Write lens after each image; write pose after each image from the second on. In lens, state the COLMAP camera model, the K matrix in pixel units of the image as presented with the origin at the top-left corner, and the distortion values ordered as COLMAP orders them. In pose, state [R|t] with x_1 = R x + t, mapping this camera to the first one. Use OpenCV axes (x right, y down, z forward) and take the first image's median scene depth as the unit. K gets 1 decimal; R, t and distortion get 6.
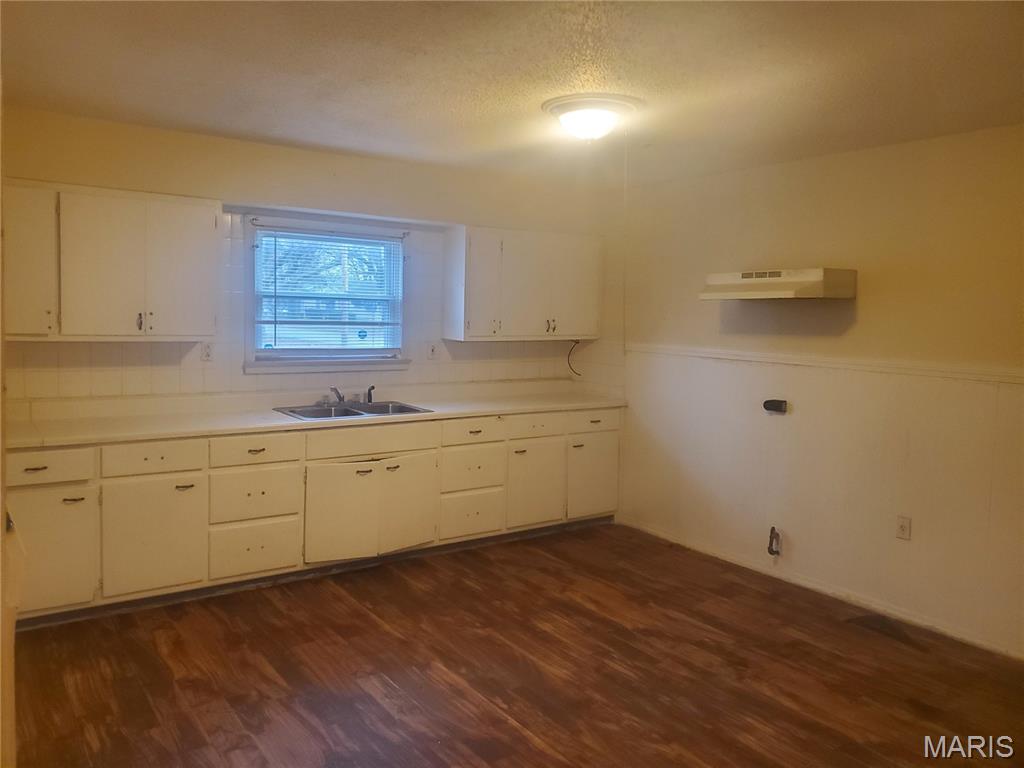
lens RADIAL K [[793.7, 0, 504.3], [0, 793.7, 379.4], [0, 0, 1]] dist [0.080289, -0.004186]
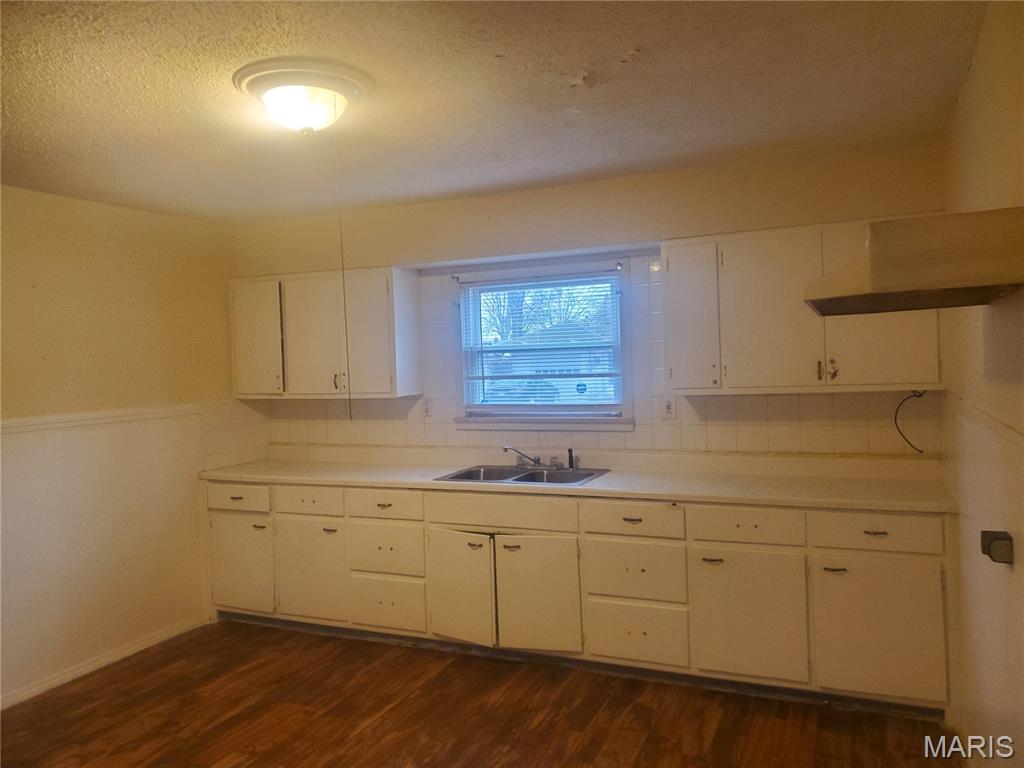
lens RADIAL K [[816.3, 0, 512.0], [0, 816.3, 384.0], [0, 0, 1]] dist [0.048763, -0.007546]
pose [[0.502186, -0.016758, -0.864598, 0.647490], [-0.033953, 0.998659, -0.039077, -0.028901], [0.864093, 0.048980, 0.500943, 0.591775]]
